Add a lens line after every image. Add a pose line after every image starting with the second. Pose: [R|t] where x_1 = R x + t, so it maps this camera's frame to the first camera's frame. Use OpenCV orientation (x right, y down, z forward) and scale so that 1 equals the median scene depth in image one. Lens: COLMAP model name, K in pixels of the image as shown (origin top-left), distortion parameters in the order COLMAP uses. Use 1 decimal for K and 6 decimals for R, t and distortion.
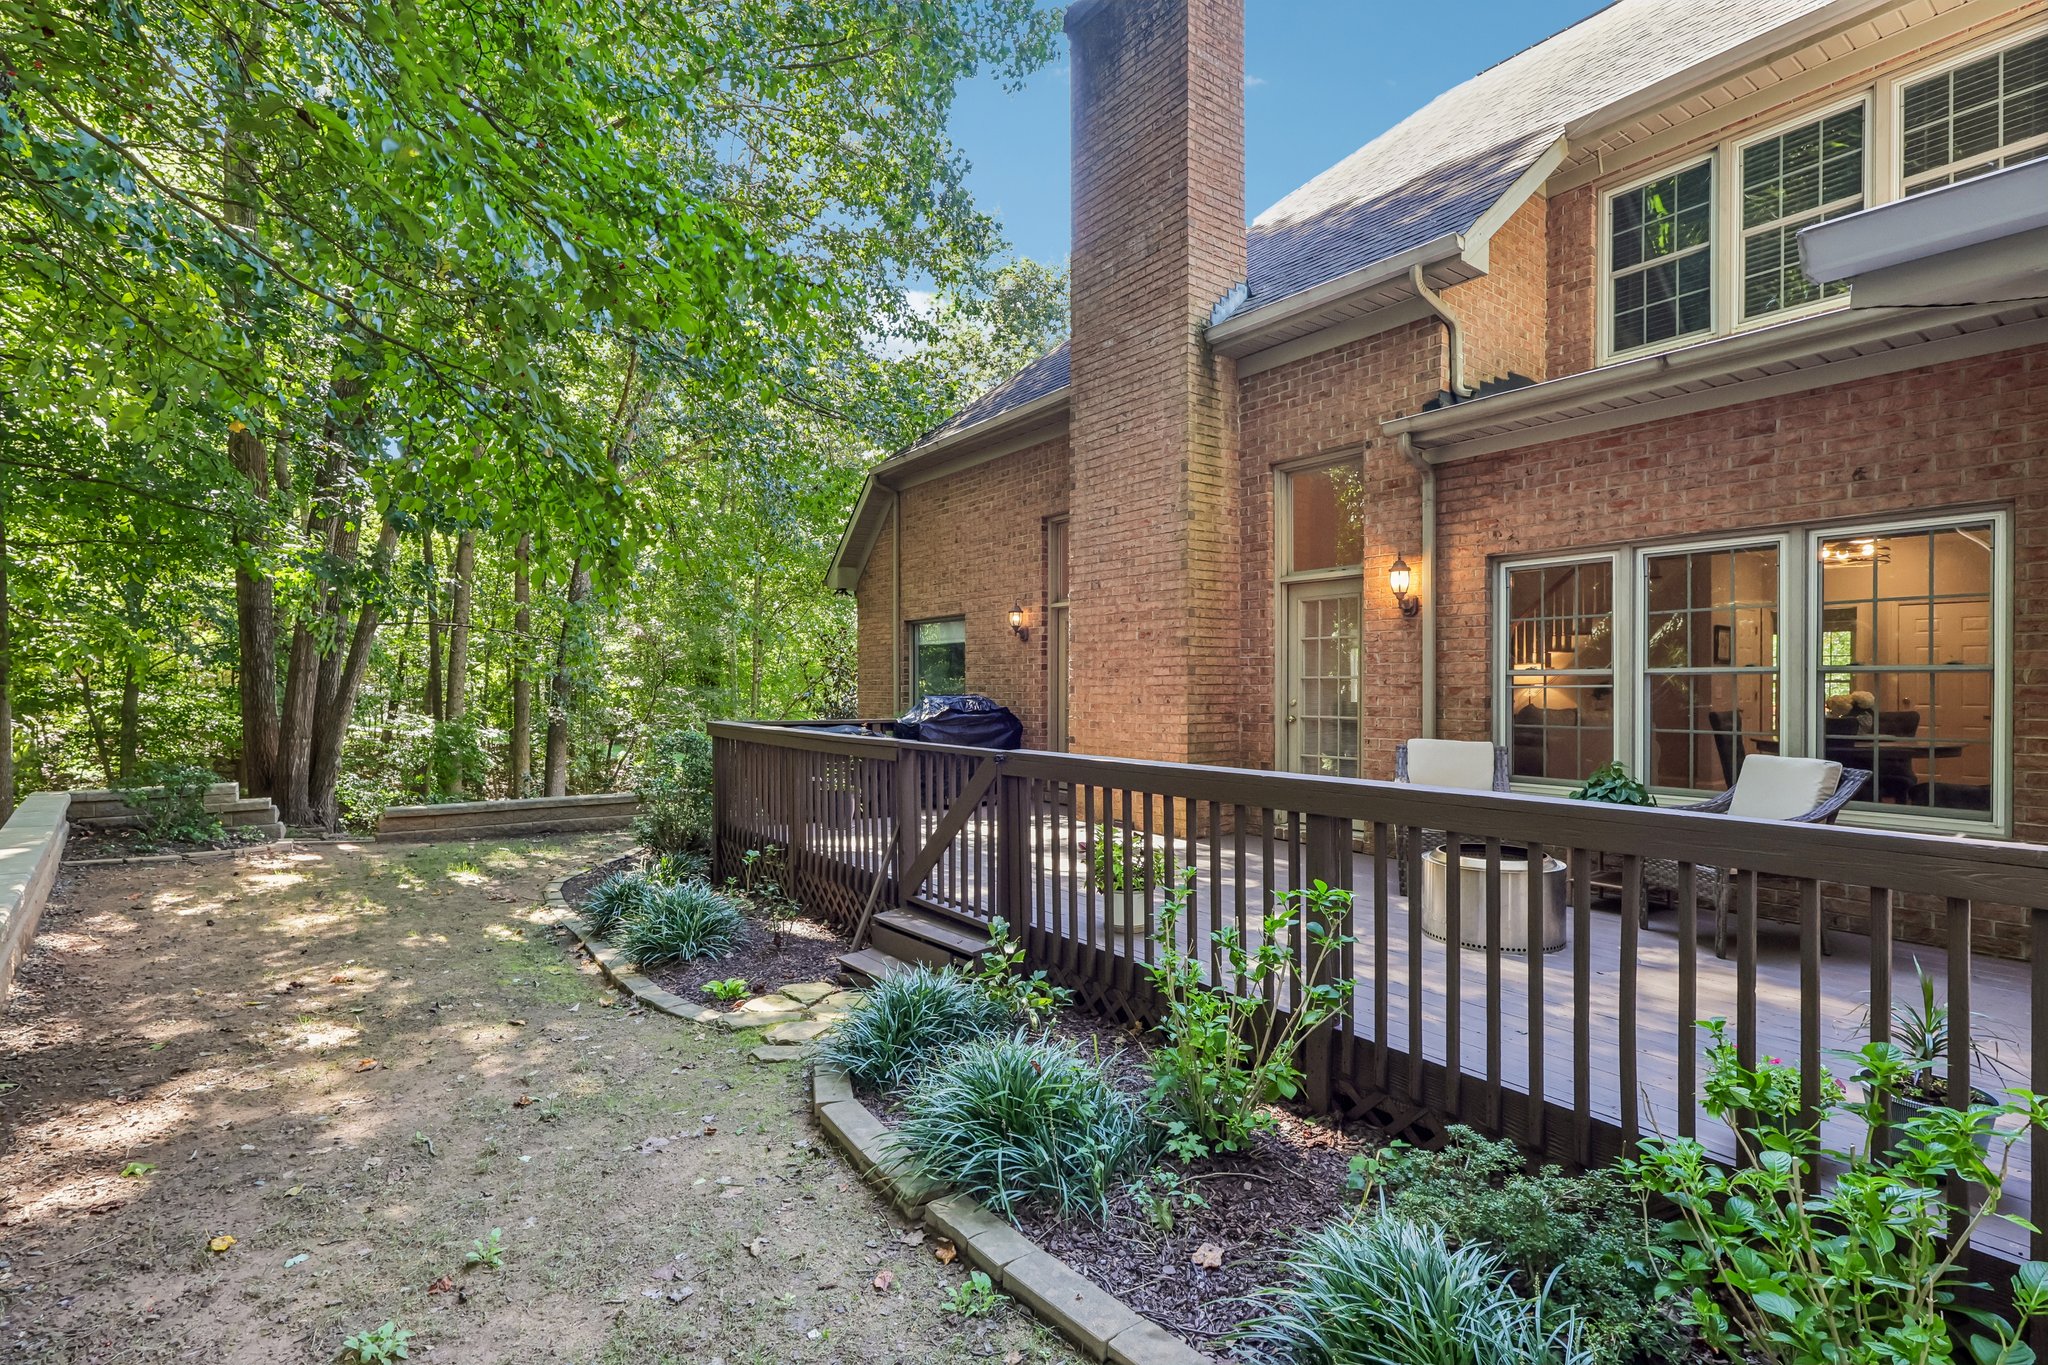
lens RADIAL K [[946.1, 0, 1031.4], [0, 946.1, 689.1], [0, 0, 1]] dist [-0.000322, 0.000445]
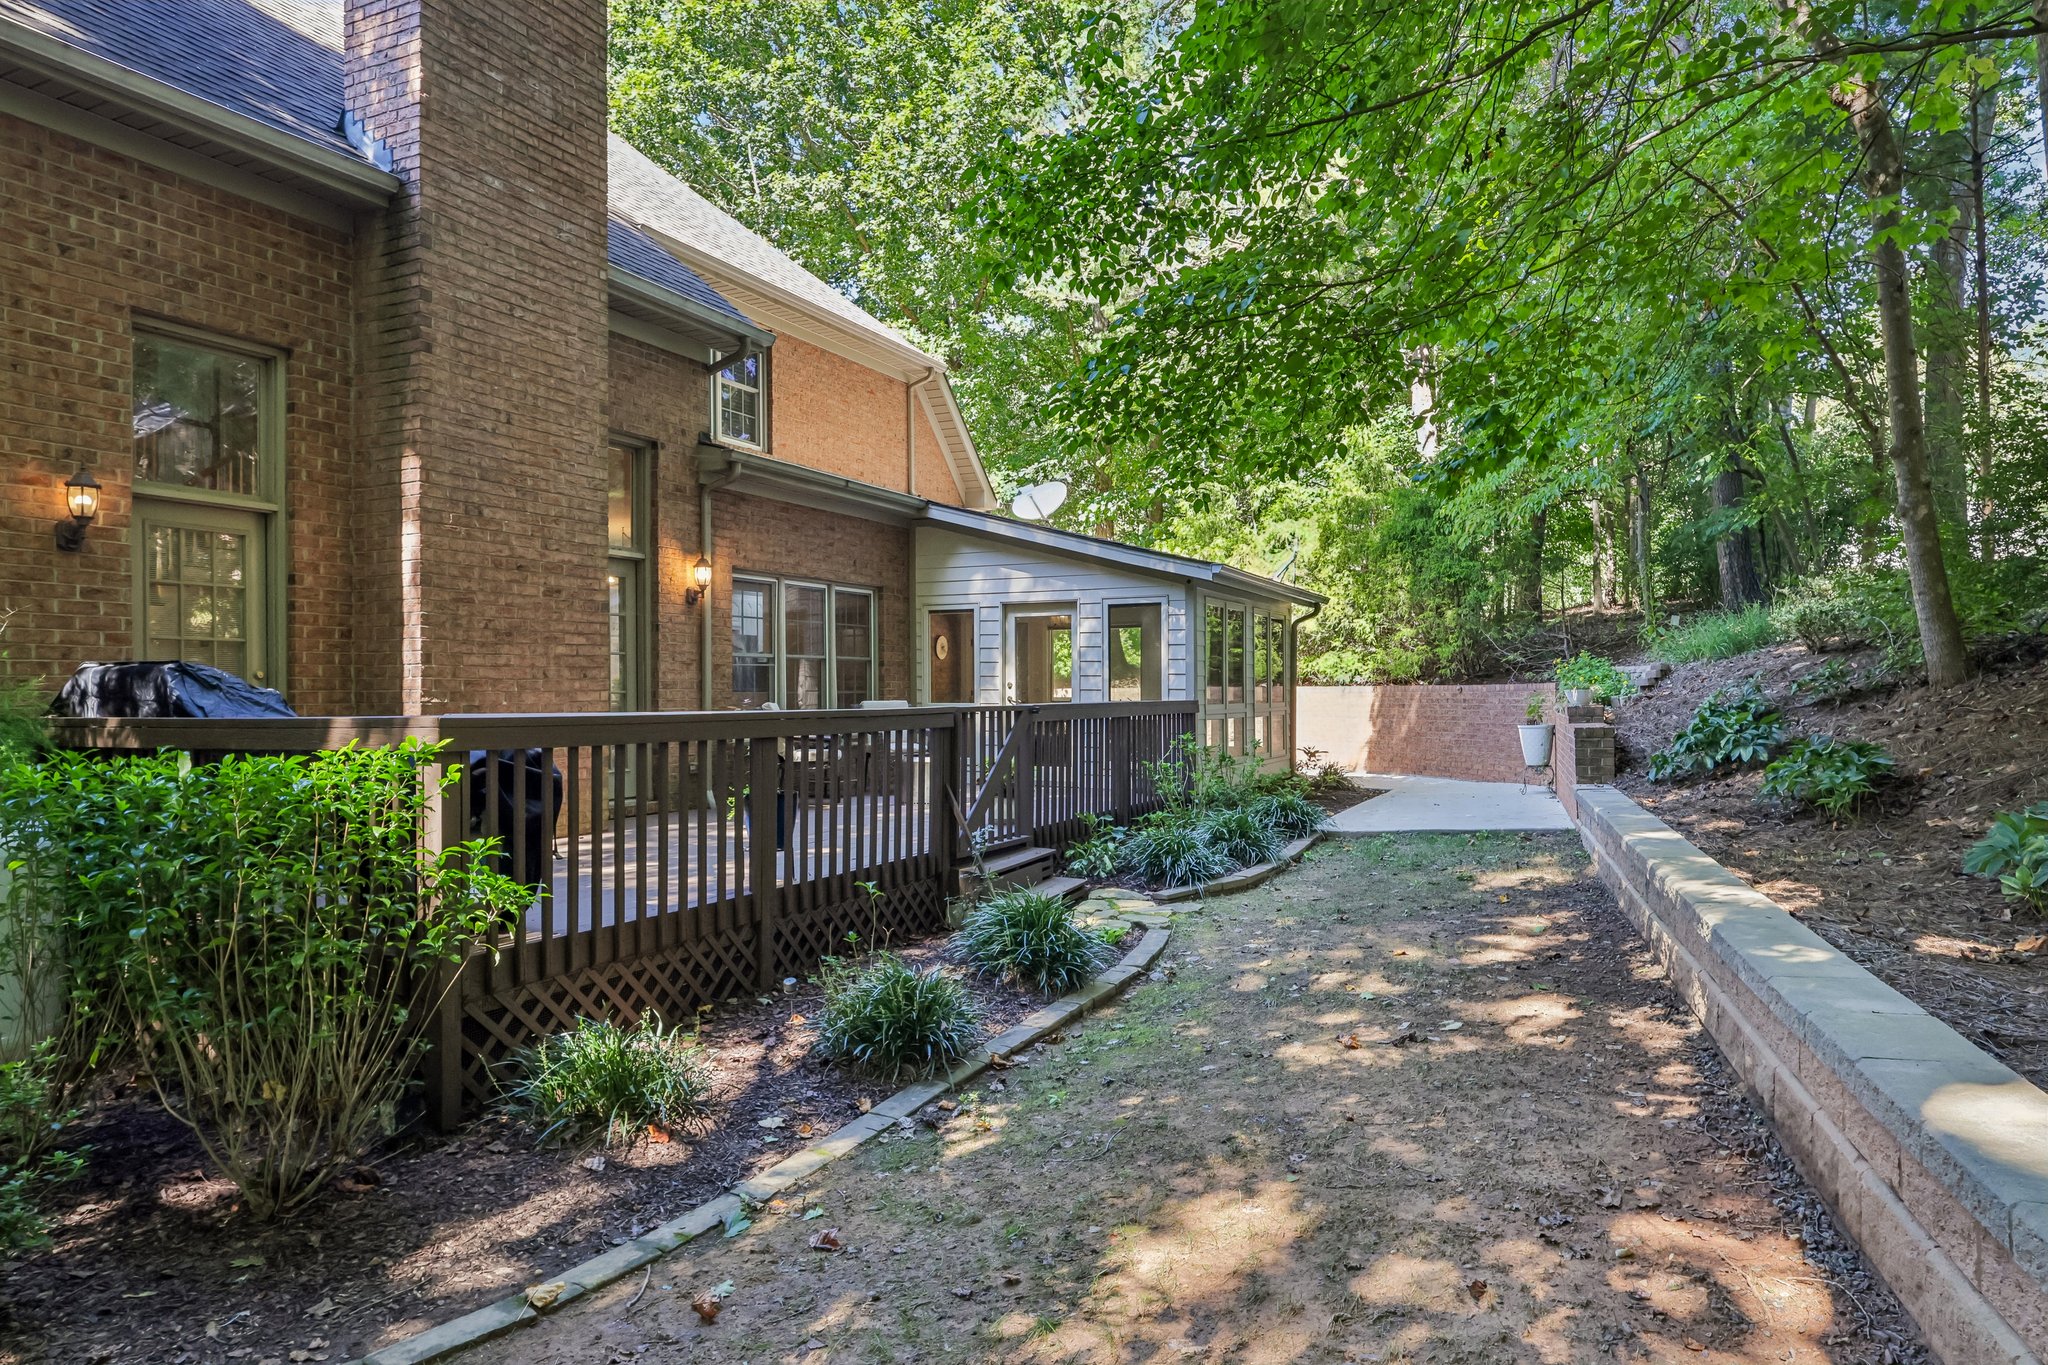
lens RADIAL K [[1222.6, 0, 1024.0], [0, 1222.6, 682.5], [0, 0, 1]] dist [0.016412, -0.003466]
pose [[-0.443589, 0.003439, 0.896224, -0.988946], [0.002051, 0.999994, -0.002823, 0.022698], [-0.896228, 0.000586, -0.443593, 1.106090]]
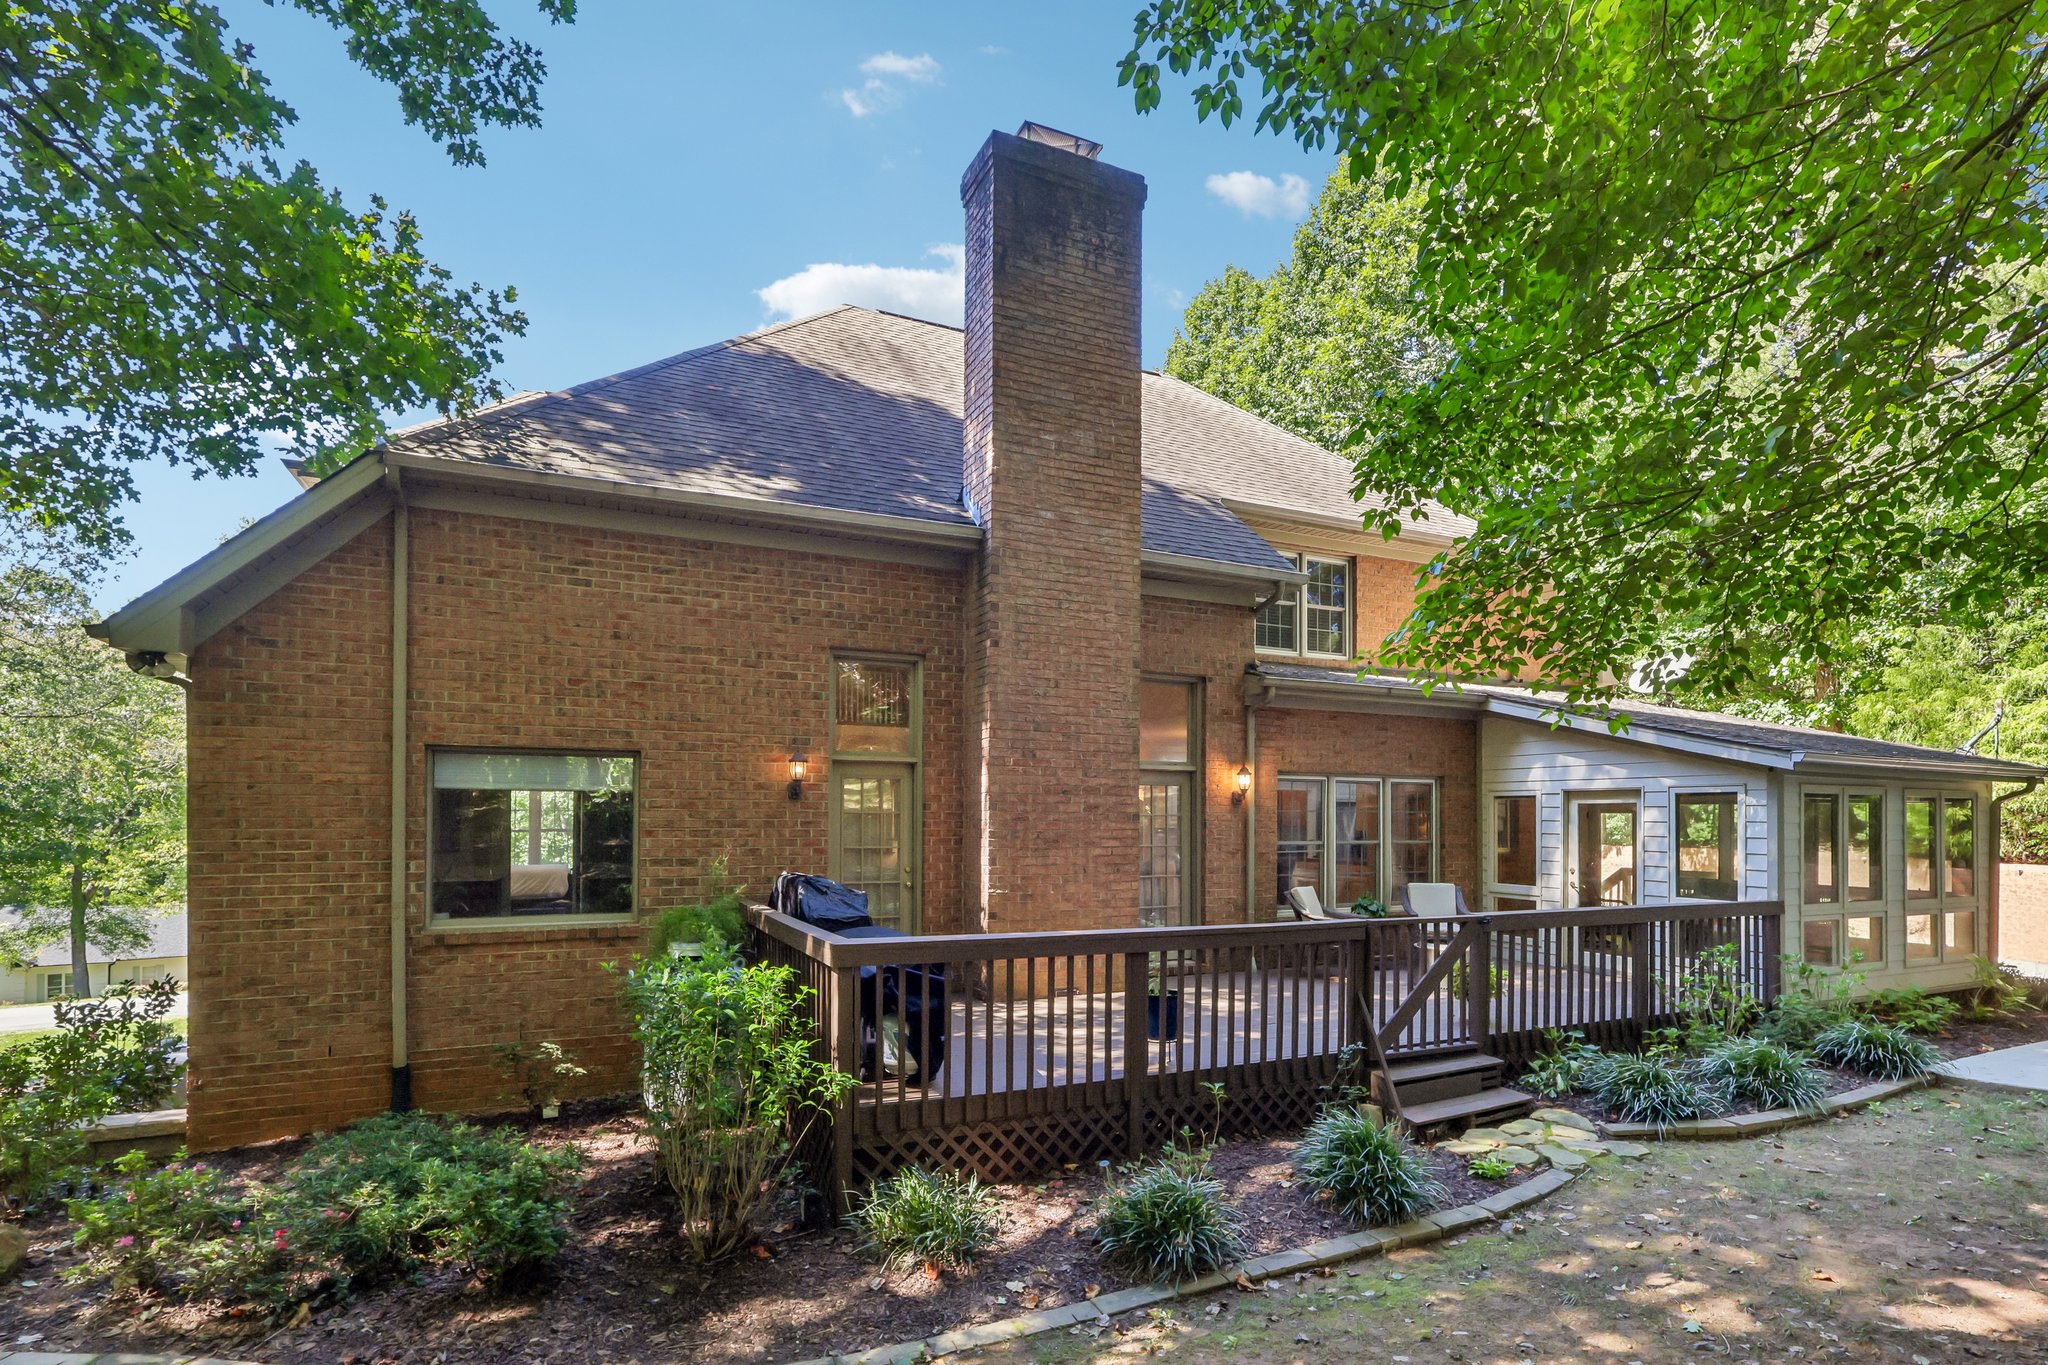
lens RADIAL K [[990.3, 0, 1030.6], [0, 990.3, 811.7], [0, 0, 1]] dist [0.000288, 0.000439]
pose [[0.215553, 0.005290, 0.976478, -0.991038], [-0.005143, 0.999978, -0.004282, -0.048634], [-0.976479, -0.004099, 0.215576, 0.828534]]
